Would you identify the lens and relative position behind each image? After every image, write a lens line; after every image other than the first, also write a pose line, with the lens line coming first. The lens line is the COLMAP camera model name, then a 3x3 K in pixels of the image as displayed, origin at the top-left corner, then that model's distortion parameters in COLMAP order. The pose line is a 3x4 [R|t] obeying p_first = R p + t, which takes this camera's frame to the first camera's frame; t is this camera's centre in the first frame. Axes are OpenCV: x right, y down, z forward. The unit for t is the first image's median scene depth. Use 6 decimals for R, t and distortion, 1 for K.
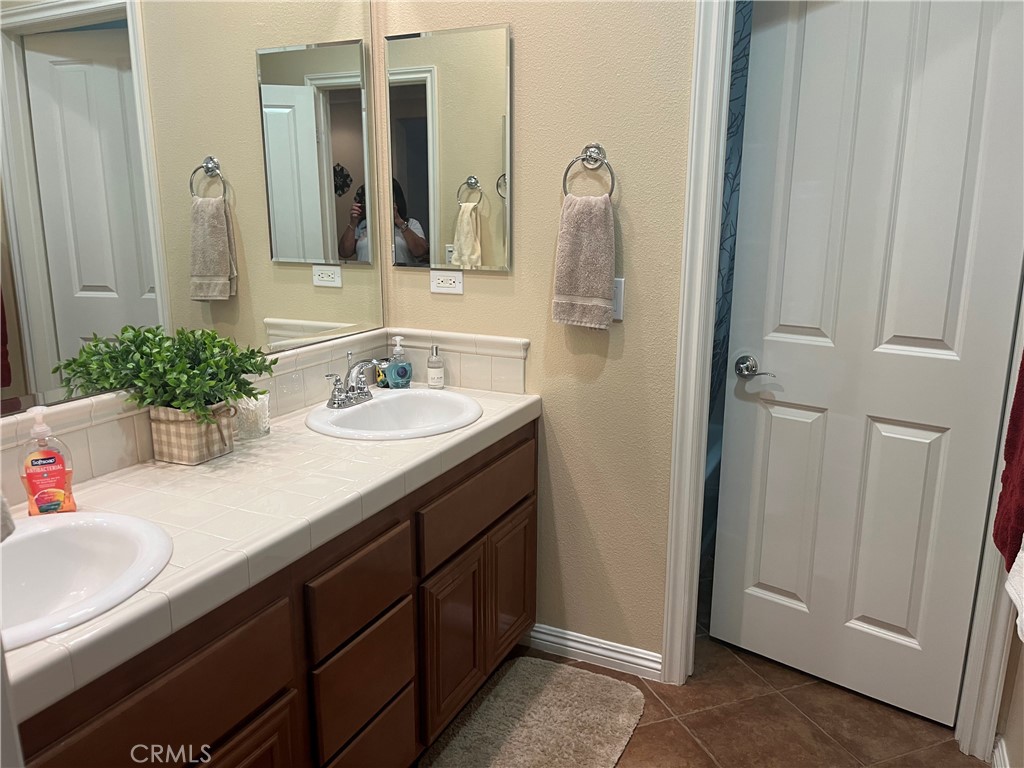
lens RADIAL K [[767.5, 0, 510.7], [0, 767.5, 389.6], [0, 0, 1]] dist [0.090400, -0.126965]
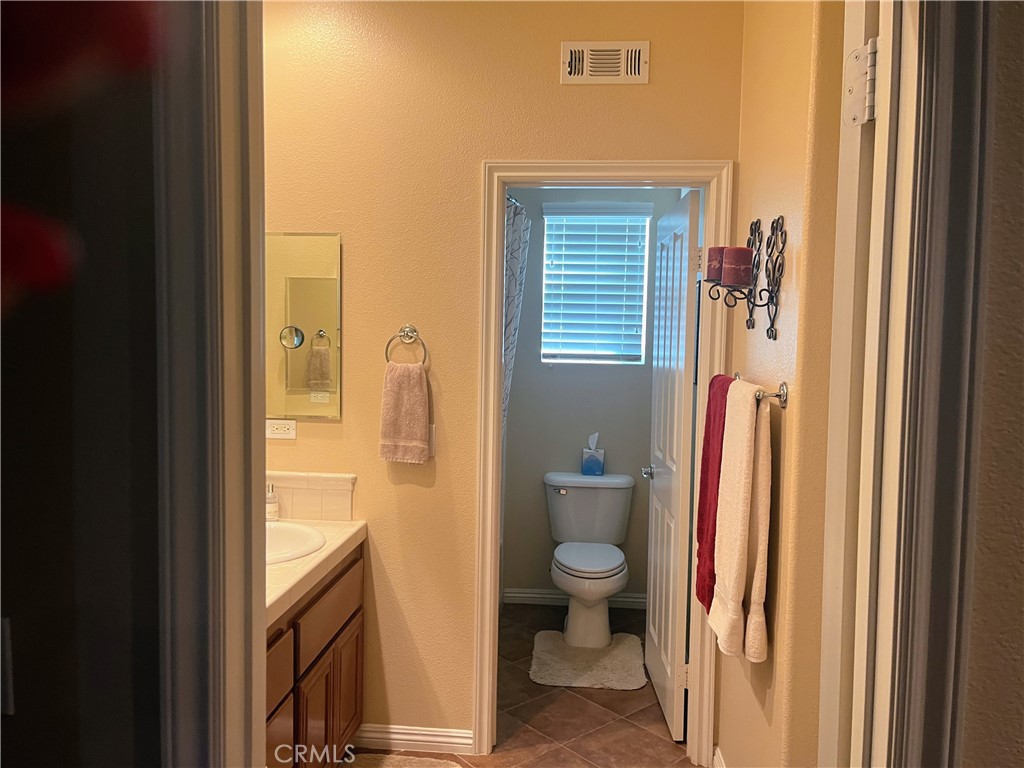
lens RADIAL K [[767.5, 0, 510.7], [0, 767.5, 389.6], [0, 0, 1]] dist [0.090400, -0.126965]
pose [[0.936535, -0.004894, 0.350540, -0.187277], [0.062755, 0.986092, -0.153897, 0.005520], [-0.344912, 0.166128, 0.923817, -0.254654]]
